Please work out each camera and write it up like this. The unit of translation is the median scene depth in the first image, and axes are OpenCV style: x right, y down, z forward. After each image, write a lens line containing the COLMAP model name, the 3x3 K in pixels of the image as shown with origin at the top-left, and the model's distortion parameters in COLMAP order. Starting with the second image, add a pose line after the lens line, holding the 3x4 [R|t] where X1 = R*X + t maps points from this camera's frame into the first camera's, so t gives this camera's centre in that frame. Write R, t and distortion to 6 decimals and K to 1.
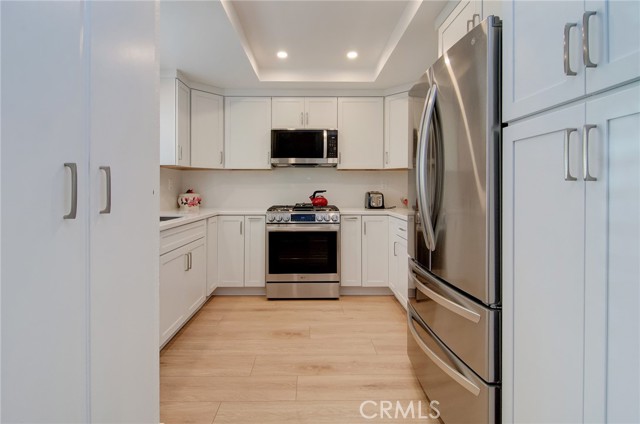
lens RADIAL K [[314.5, 0, 310.1], [0, 314.5, 200.4], [0, 0, 1]] dist [0.000351, -0.000339]
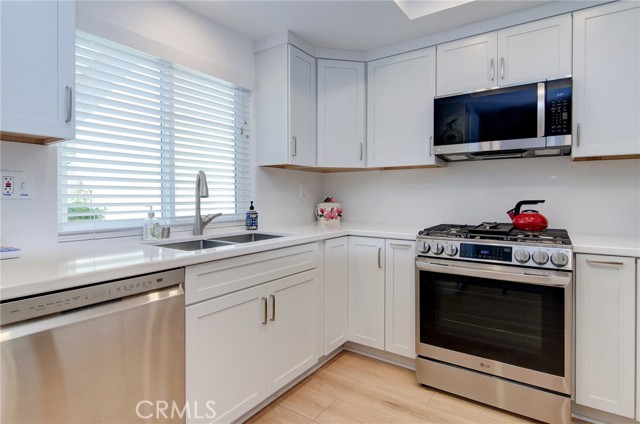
lens RADIAL K [[332.0, 0, 323.2], [0, 332.0, 199.9], [0, 0, 1]] dist [0.001250, -0.000589]
pose [[0.822397, 0.007471, -0.568866, 0.064852], [-0.022119, 0.999578, -0.018849, -0.013896], [0.568484, 0.028084, 0.822214, 0.358739]]
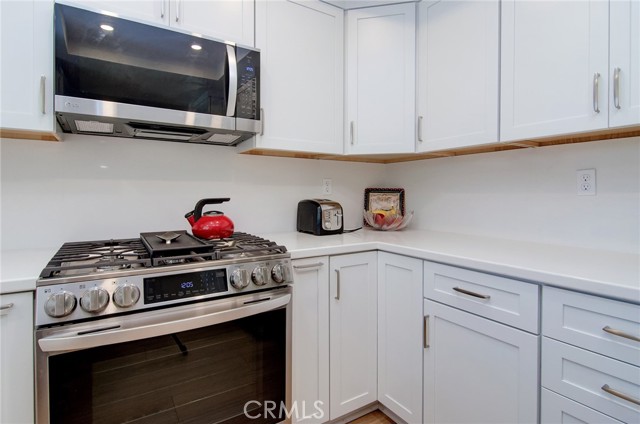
lens RADIAL K [[332.0, 0, 323.2], [0, 332.0, 199.9], [0, 0, 1]] dist [0.001250, -0.000589]
pose [[0.842927, -0.007751, 0.537973, -0.079513], [0.015978, 0.999816, -0.010629, -0.023032], [-0.537791, 0.017555, 0.842895, 0.589449]]
